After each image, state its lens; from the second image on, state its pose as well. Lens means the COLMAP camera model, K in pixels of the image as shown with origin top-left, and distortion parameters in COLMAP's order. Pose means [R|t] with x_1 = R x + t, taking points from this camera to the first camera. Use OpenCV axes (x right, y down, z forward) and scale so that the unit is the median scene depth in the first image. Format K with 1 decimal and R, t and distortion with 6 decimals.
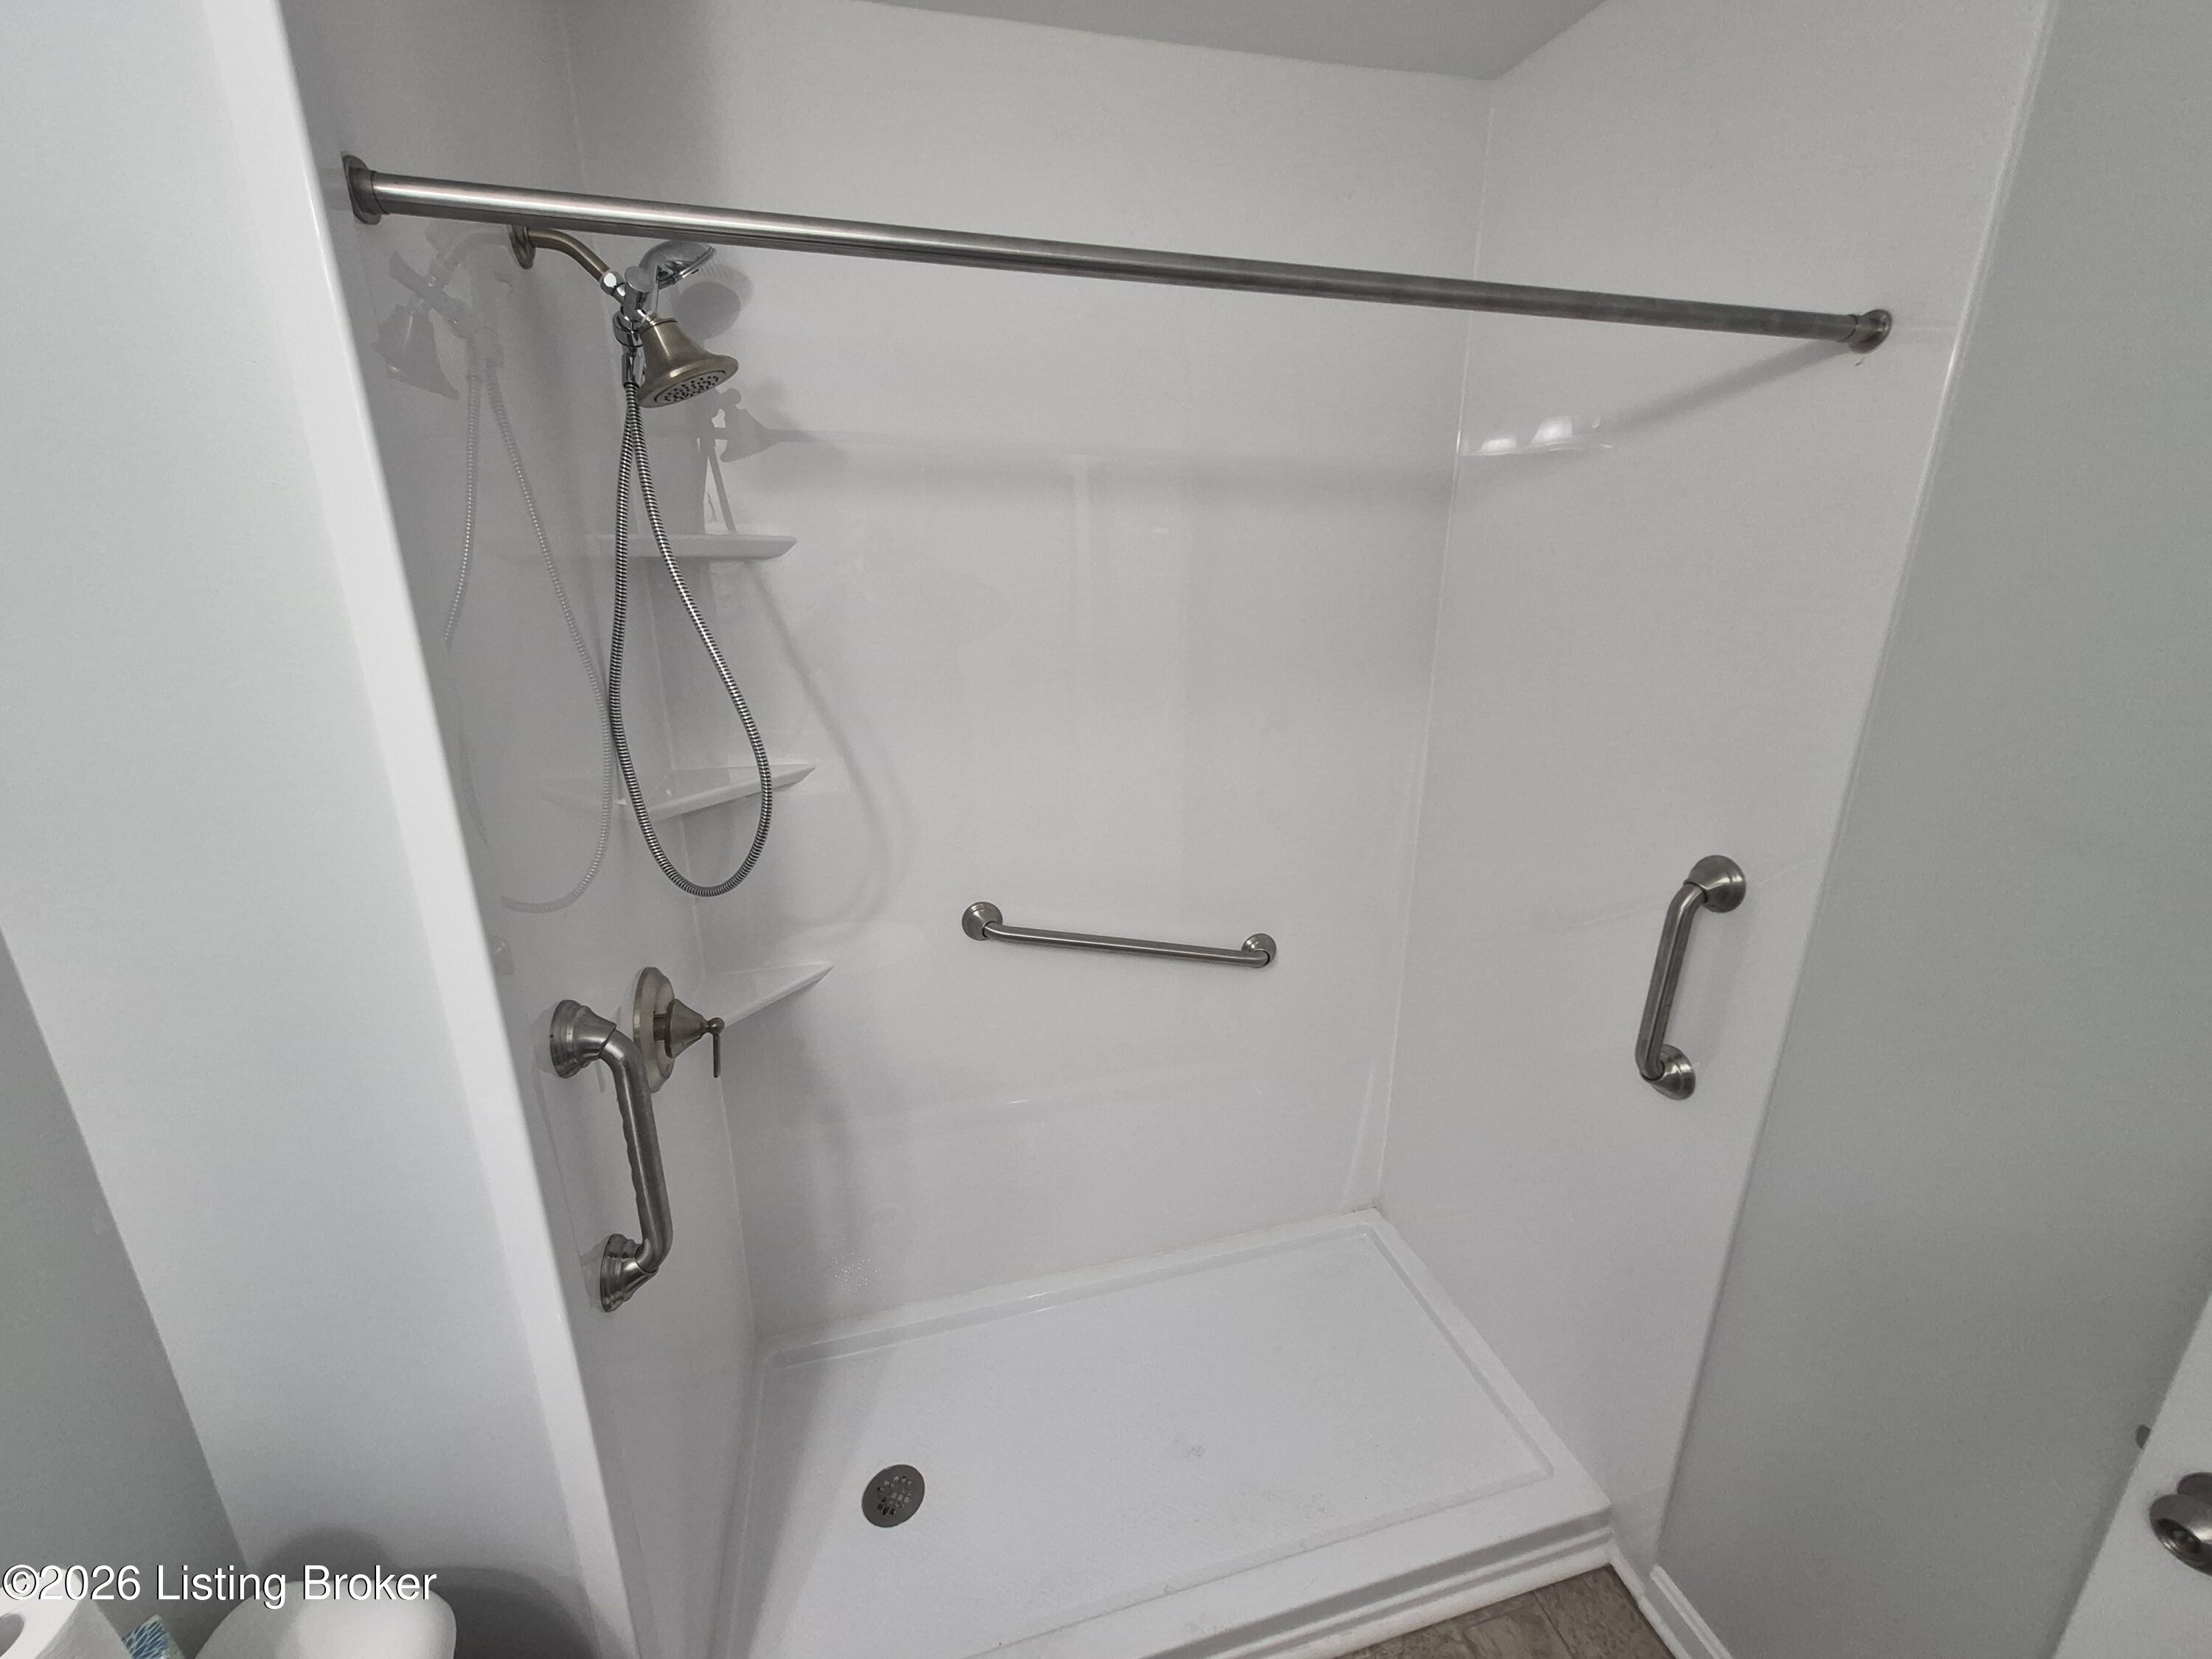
lens RADIAL K [[869.4, 0, 1105.8], [0, 869.4, 820.6], [0, 0, 1]] dist [0.007372, -0.001921]
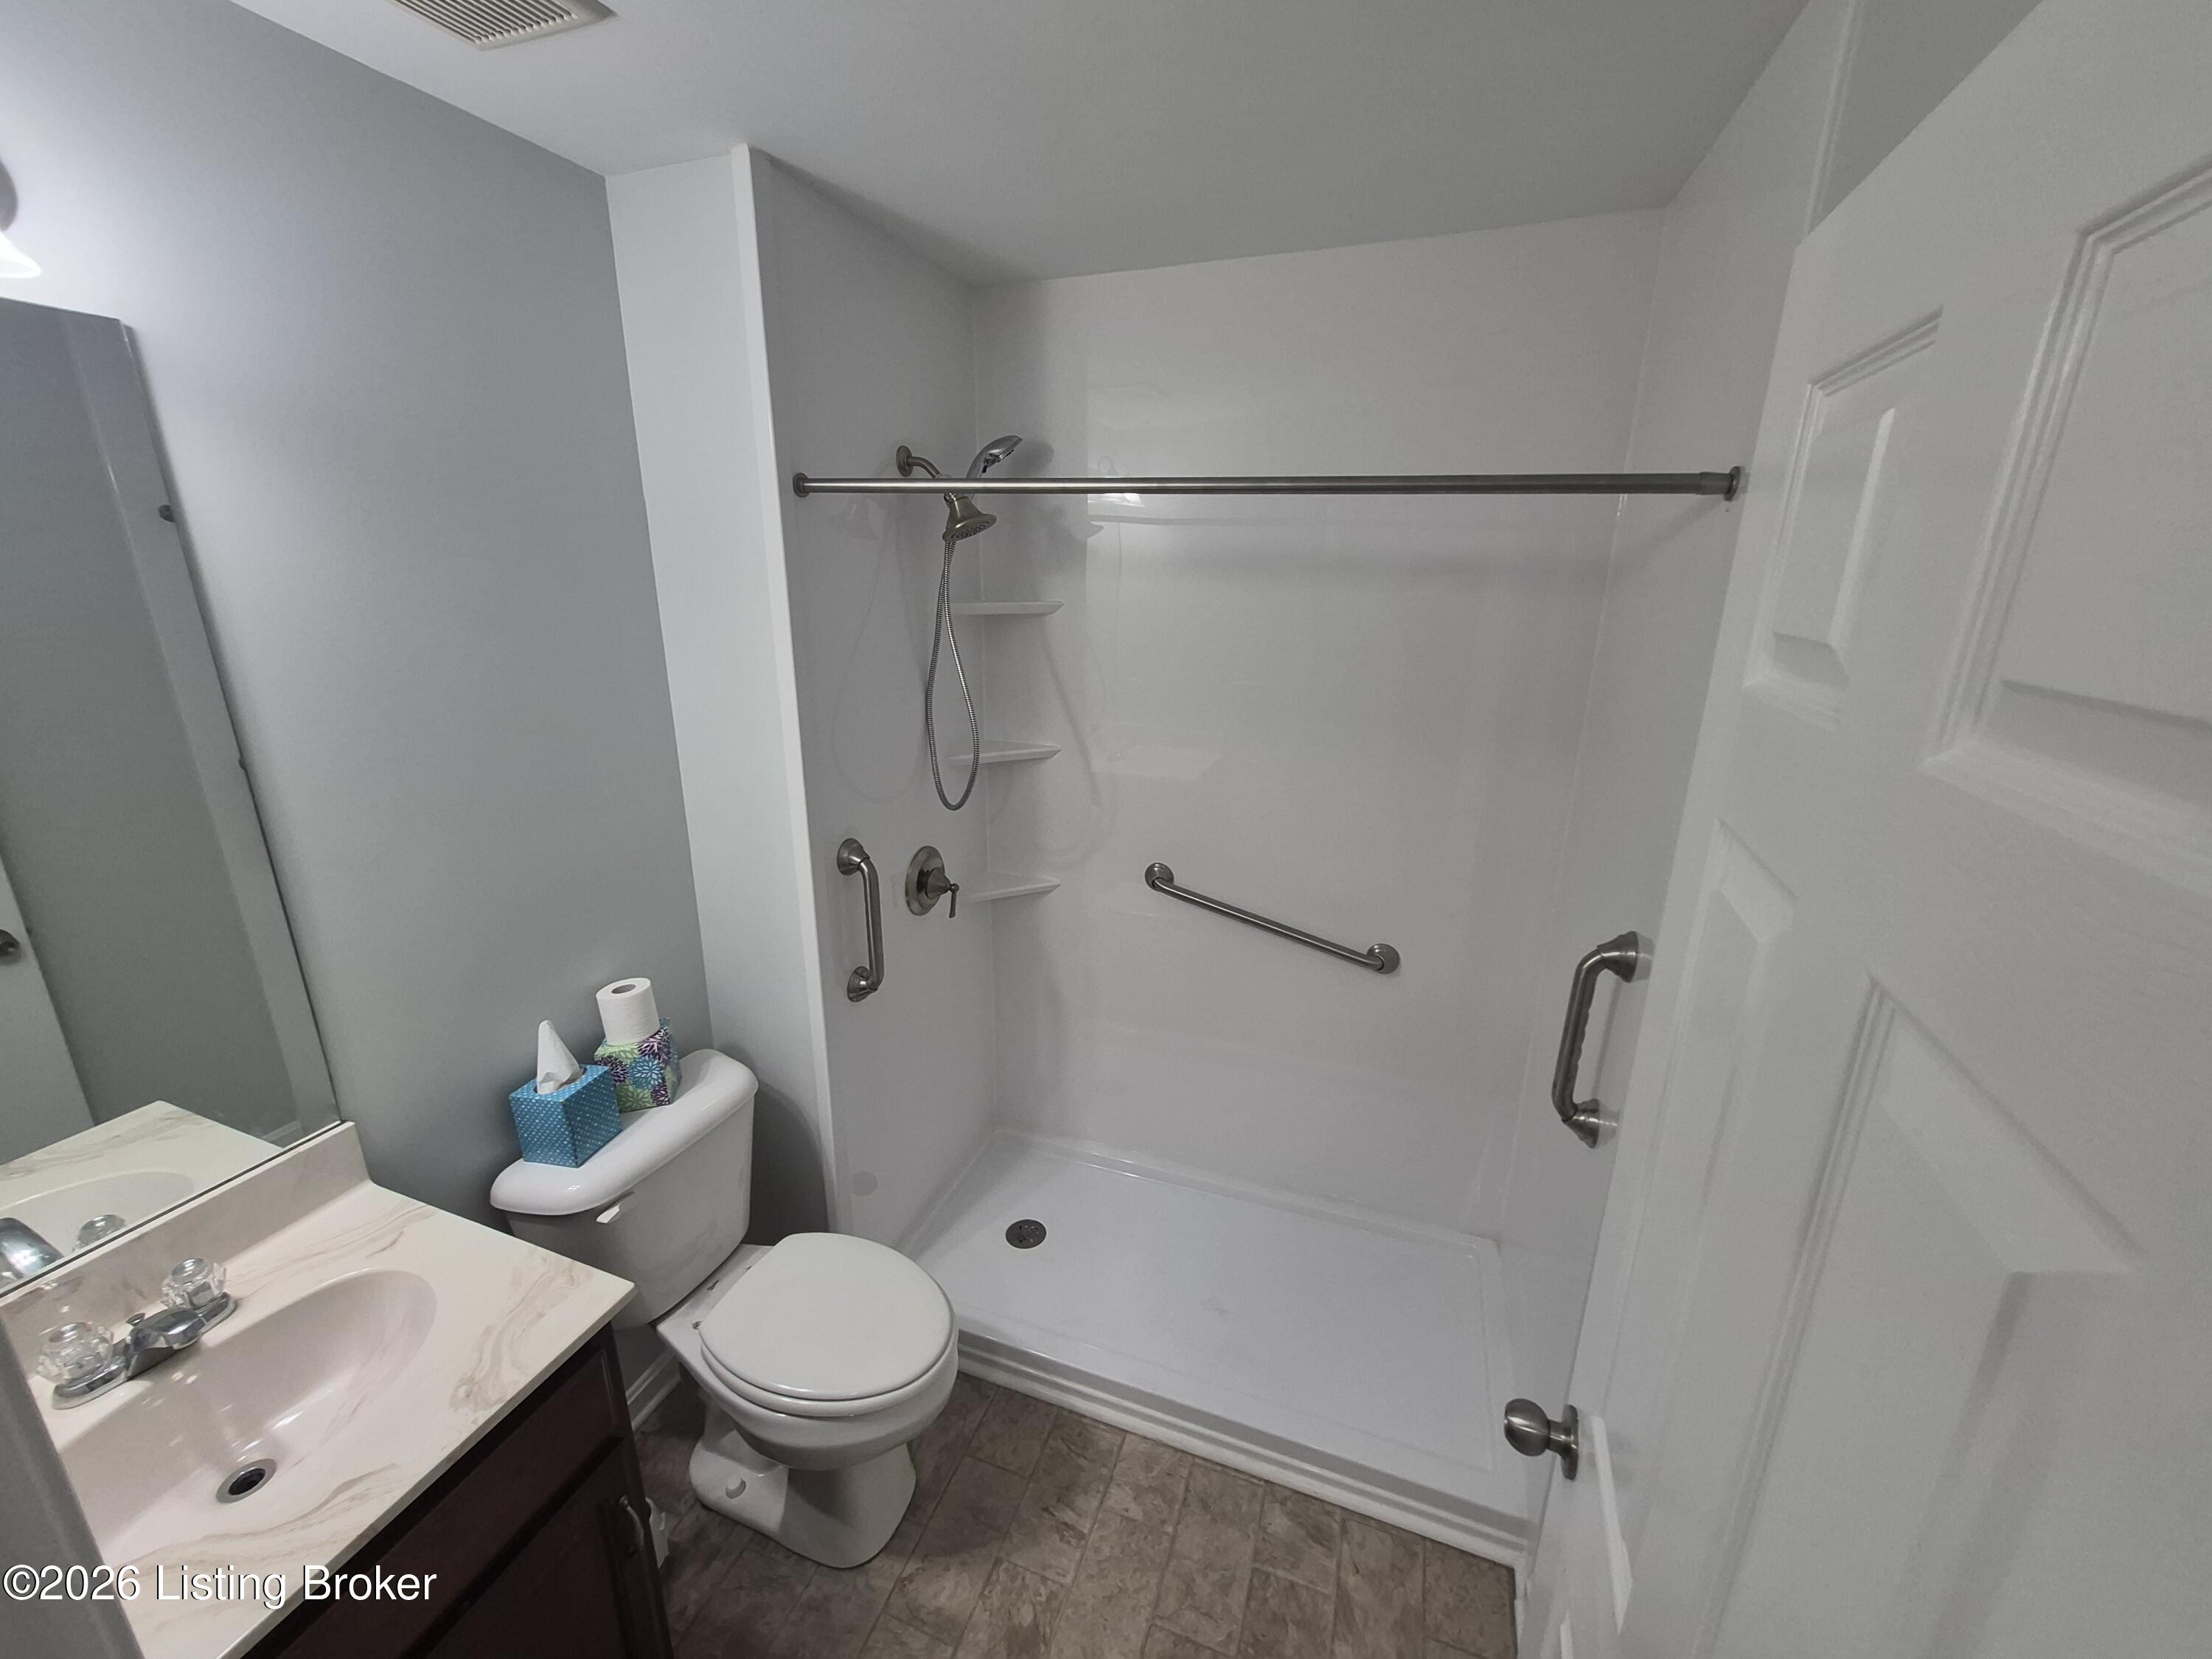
lens RADIAL K [[869.4, 0, 1094.4], [0, 869.4, 829.3], [0, 0, 1]] dist [0.007372, -0.001921]
pose [[0.818176, 0.179855, -0.546114, 0.619141], [-0.178150, 0.982372, 0.056630, -0.022704], [0.546673, 0.050957, 0.835794, -0.257614]]
